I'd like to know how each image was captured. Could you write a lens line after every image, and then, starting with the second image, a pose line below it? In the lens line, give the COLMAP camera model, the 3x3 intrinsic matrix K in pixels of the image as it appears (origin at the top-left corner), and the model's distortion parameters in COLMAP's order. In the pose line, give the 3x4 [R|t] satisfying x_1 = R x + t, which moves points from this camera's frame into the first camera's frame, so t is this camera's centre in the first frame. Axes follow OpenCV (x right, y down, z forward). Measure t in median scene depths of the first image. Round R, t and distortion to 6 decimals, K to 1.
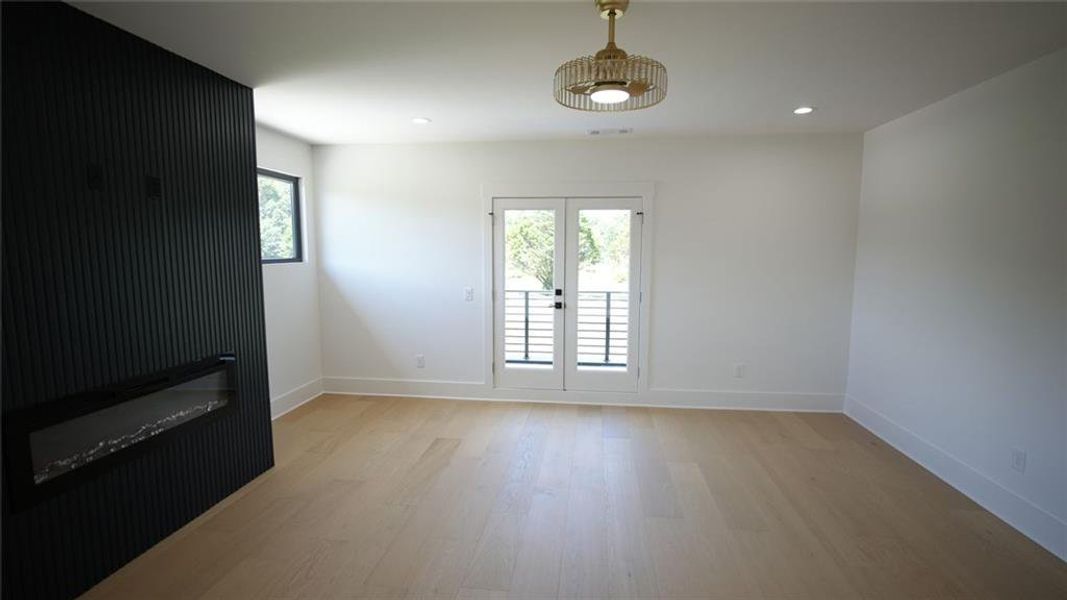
lens RADIAL K [[486.2, 0, 533.1], [0, 486.2, 297.4], [0, 0, 1]] dist [-0.002967, -0.000303]
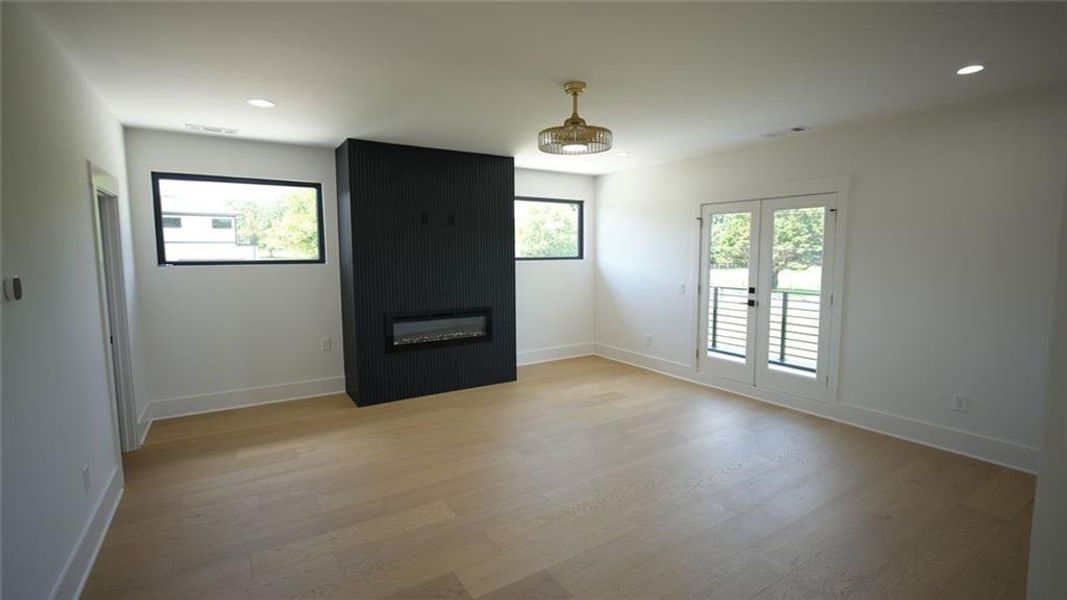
lens RADIAL K [[486.2, 0, 536.5], [0, 486.2, 301.1], [0, 0, 1]] dist [-0.002967, -0.000303]
pose [[0.643584, 0.073254, -0.761862, 0.550475], [-0.071777, 0.996799, 0.035210, 0.009171], [0.762003, 0.032023, 0.646782, -0.026605]]
